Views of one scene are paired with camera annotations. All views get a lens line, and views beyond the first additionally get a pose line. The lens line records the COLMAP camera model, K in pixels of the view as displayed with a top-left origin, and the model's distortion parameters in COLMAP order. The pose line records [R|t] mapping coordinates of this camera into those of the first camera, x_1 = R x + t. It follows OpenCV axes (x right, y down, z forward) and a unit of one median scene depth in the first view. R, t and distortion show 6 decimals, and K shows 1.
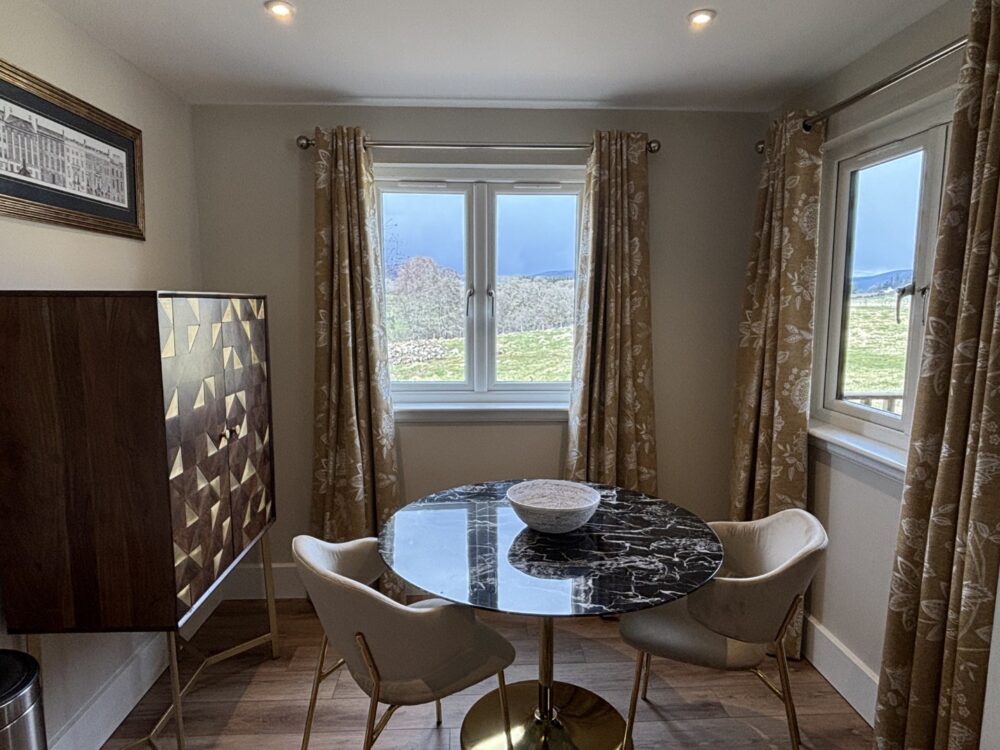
lens RADIAL K [[595.7, 0, 495.2], [0, 595.7, 373.4], [0, 0, 1]] dist [0.001223, -0.003531]
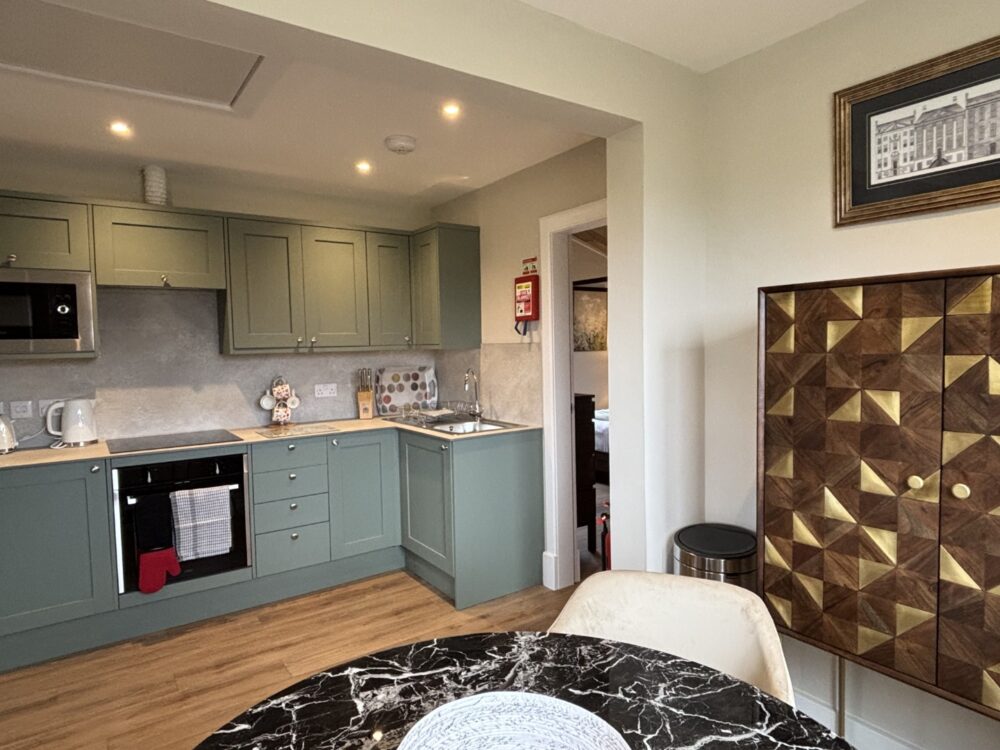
lens RADIAL K [[592.8, 0, 498.3], [0, 592.8, 375.2], [0, 0, 1]] dist [0.045693, -0.055453]
pose [[-0.846783, 0.042429, -0.530244, 0.329776], [-0.045670, 0.987334, 0.151939, -0.106612], [0.529975, 0.152876, -0.834120, 1.421995]]
